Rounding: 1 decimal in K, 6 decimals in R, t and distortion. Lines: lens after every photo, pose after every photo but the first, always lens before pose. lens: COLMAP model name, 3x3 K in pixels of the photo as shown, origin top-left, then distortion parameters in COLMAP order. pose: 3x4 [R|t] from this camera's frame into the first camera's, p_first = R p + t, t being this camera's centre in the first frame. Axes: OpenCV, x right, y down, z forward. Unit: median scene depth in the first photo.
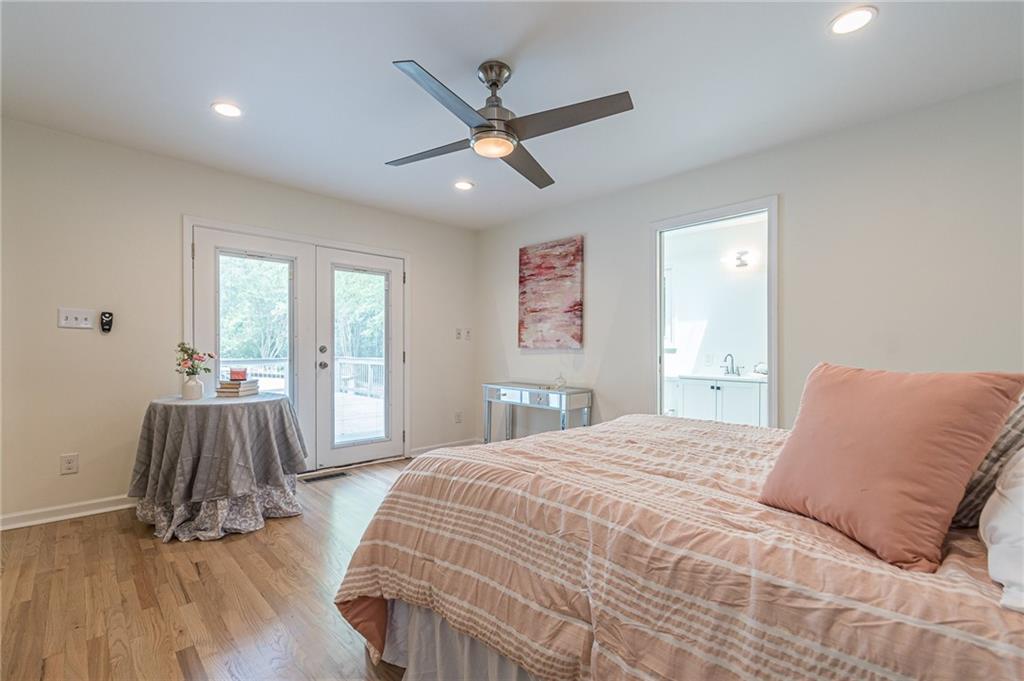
lens RADIAL K [[452.3, 0, 509.8], [0, 452.3, 349.6], [0, 0, 1]] dist [0.001361, -0.000012]
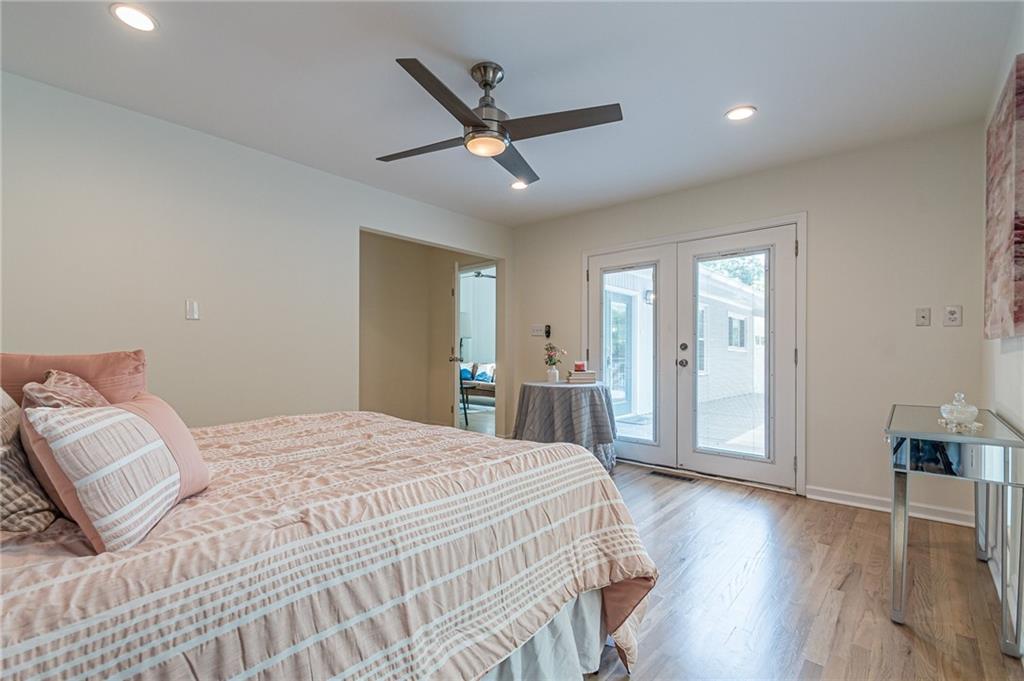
lens RADIAL K [[452.3, 0, 510.1], [0, 452.3, 345.6], [0, 0, 1]] dist [0.001361, -0.000012]
pose [[0.076044, -0.008212, -0.997071, 0.530492], [0.008269, 0.999937, -0.007605, 0.001204], [0.997070, -0.007666, 0.076107, 0.550806]]
